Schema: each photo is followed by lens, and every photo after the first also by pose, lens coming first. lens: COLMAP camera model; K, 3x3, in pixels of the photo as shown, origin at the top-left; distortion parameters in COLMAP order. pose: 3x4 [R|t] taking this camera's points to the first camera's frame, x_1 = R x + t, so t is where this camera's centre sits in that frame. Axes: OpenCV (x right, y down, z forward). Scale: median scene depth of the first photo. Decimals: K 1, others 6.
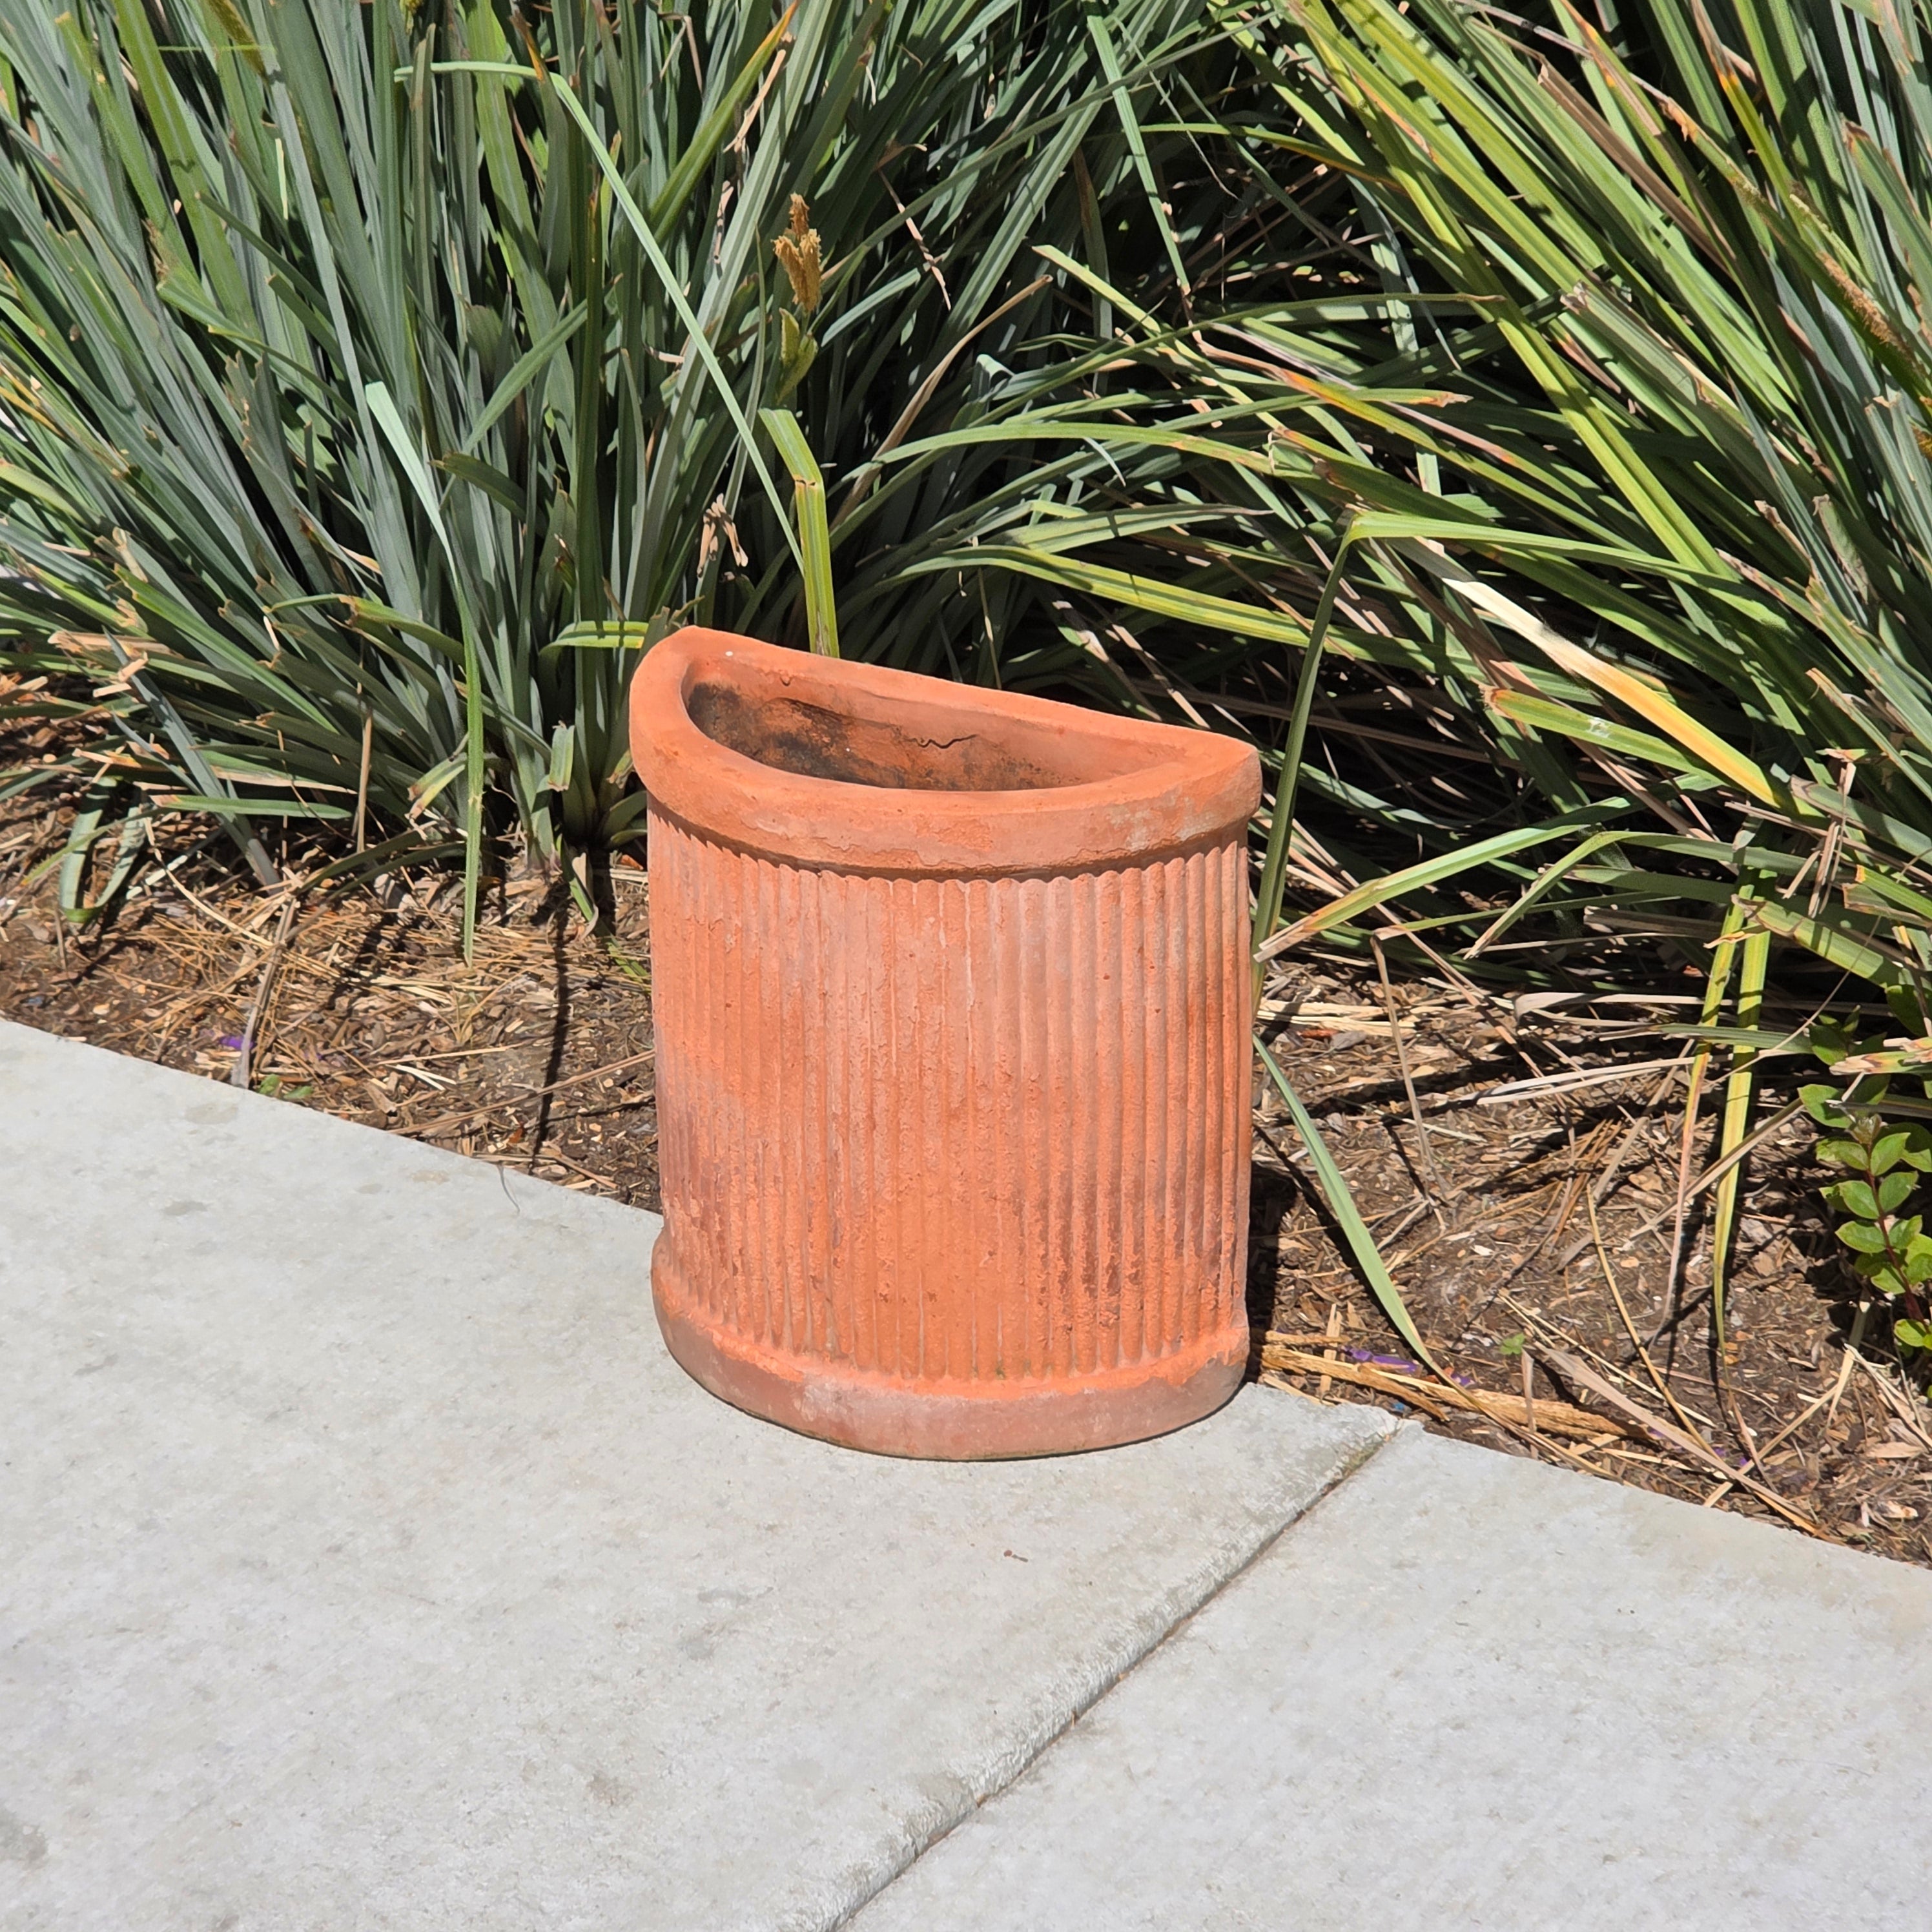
lens RADIAL K [[5913.0, 0, 929.8], [0, 5913.0, 910.7], [0, 0, 1]] dist [-1.400987, 21.309730]
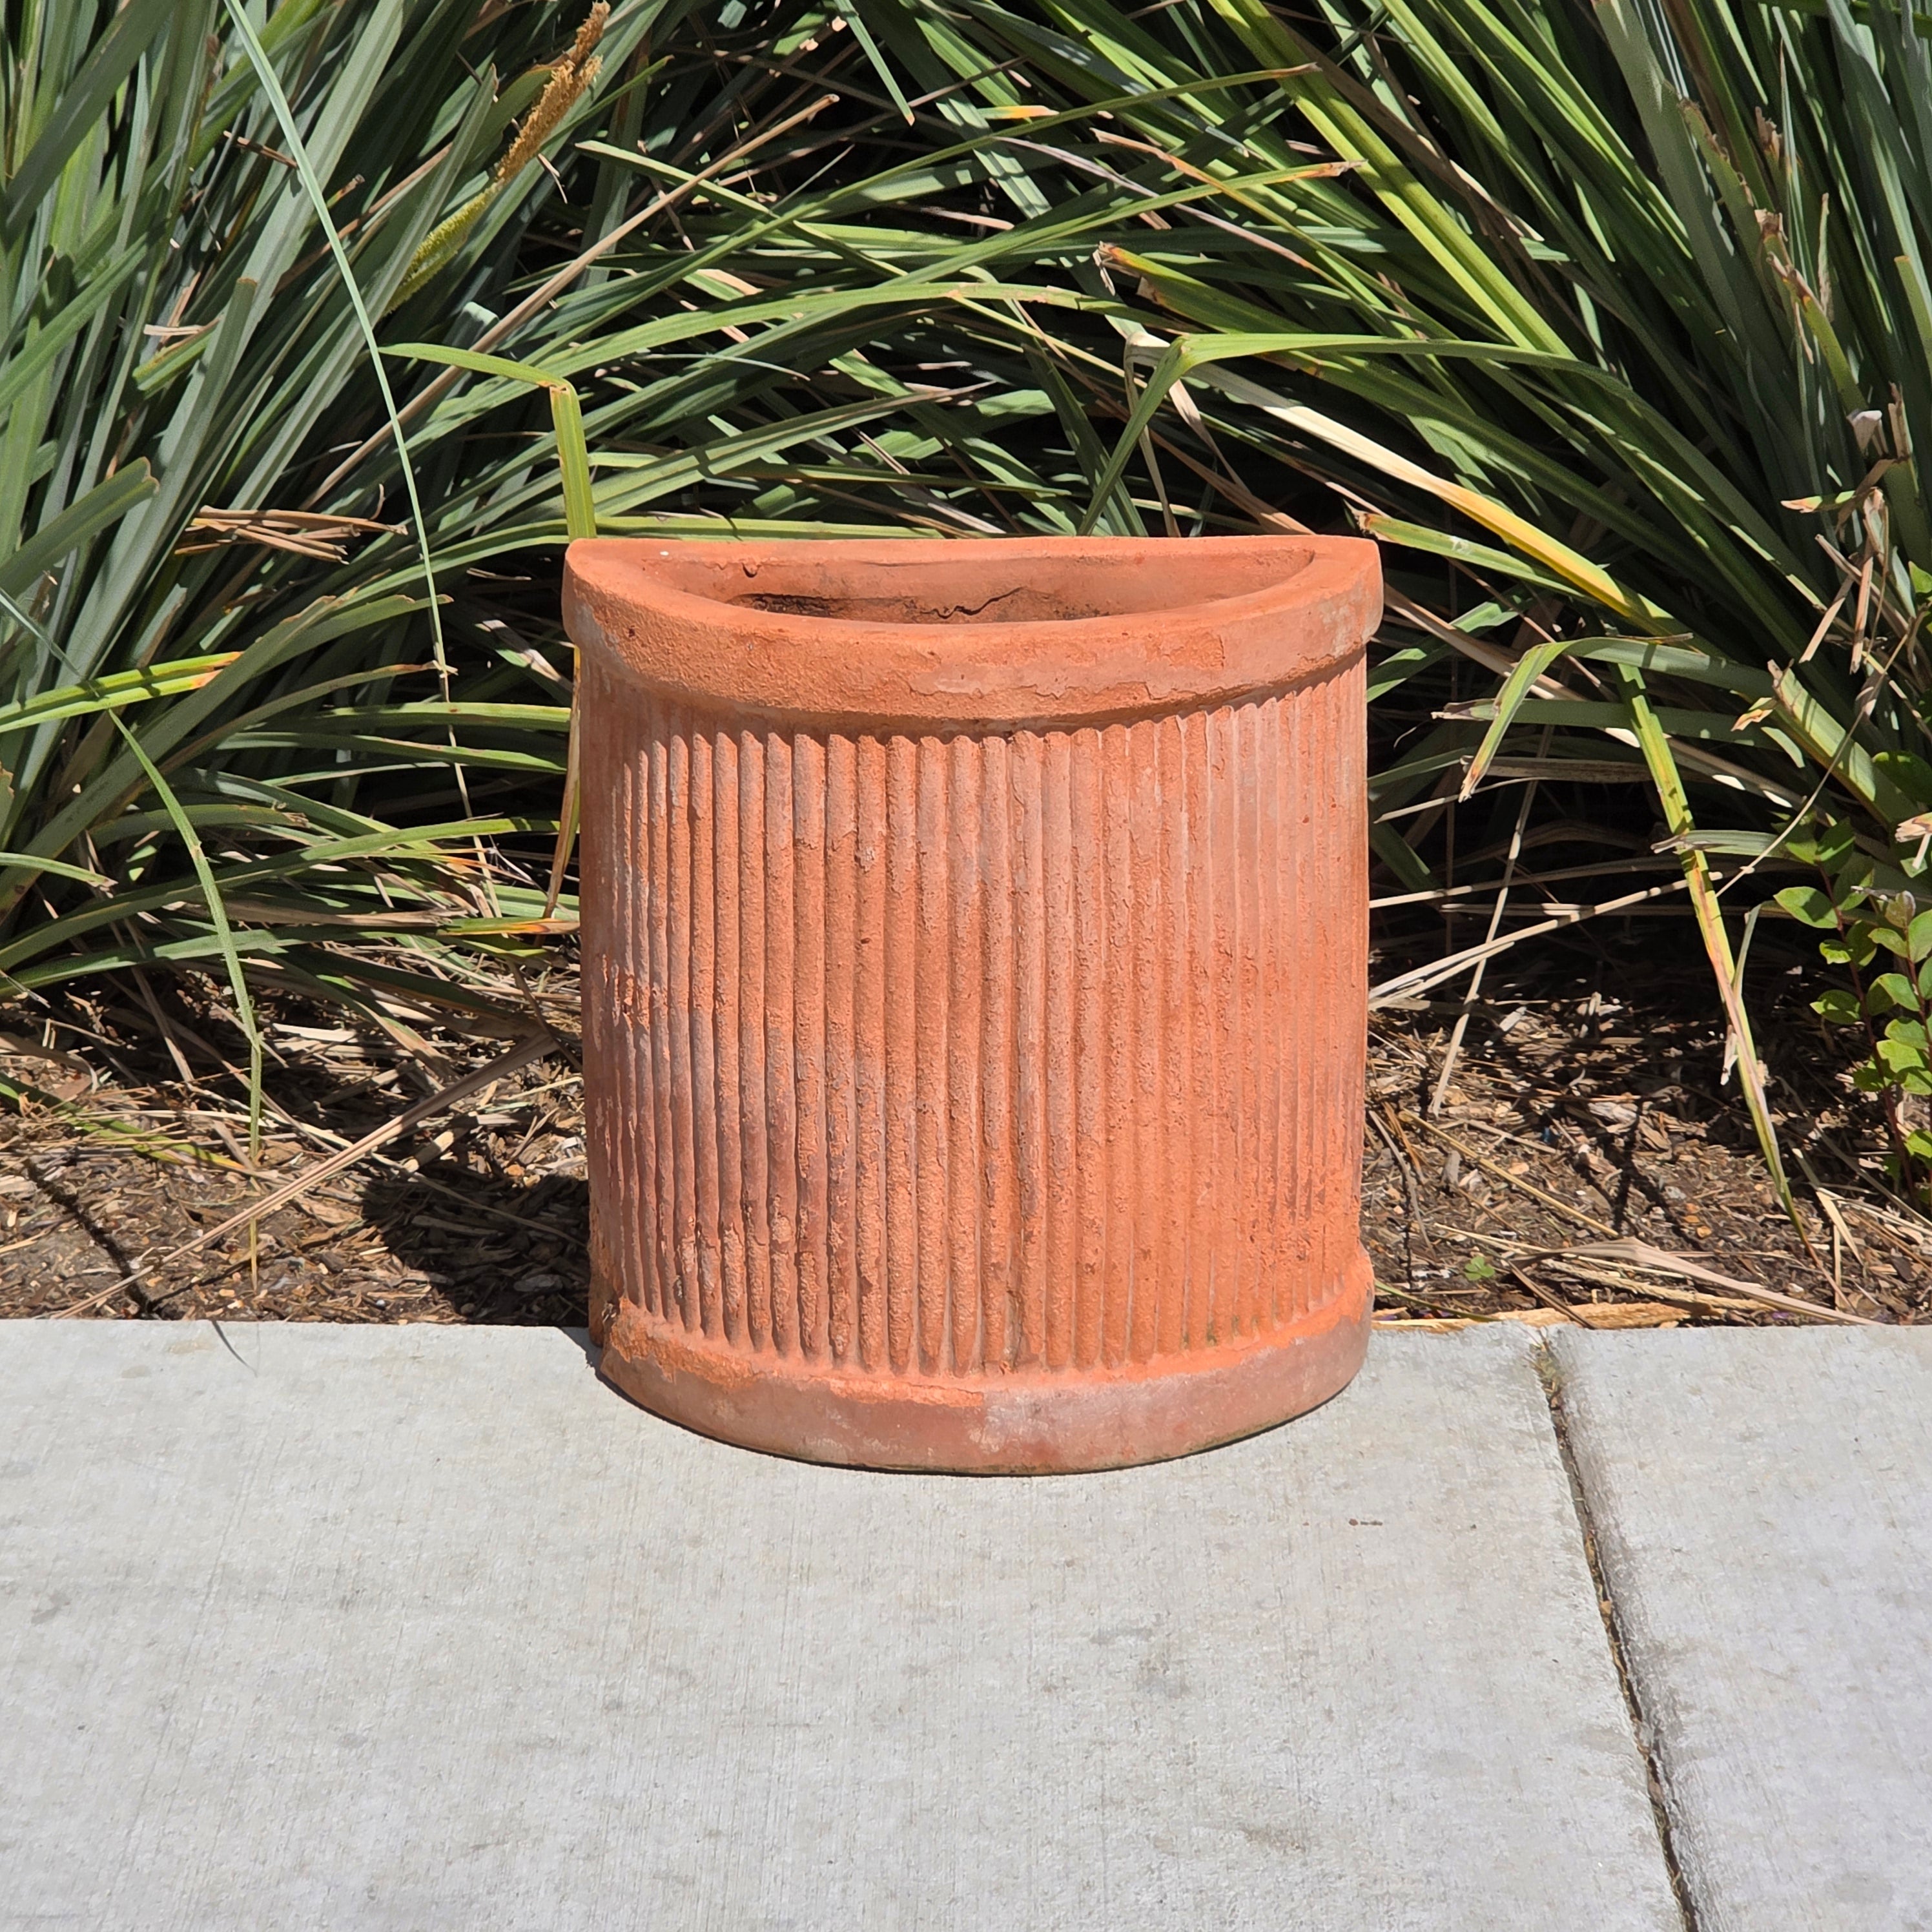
lens RADIAL K [[5913.0, 0, 929.8], [0, 5913.0, 910.7], [0, 0, 1]] dist [-1.400987, 21.309730]
pose [[0.850651, -0.149272, 0.504094, -0.423638], [0.204736, 0.977207, -0.056120, 0.057834], [-0.484227, 0.150945, 0.861823, 0.301058]]
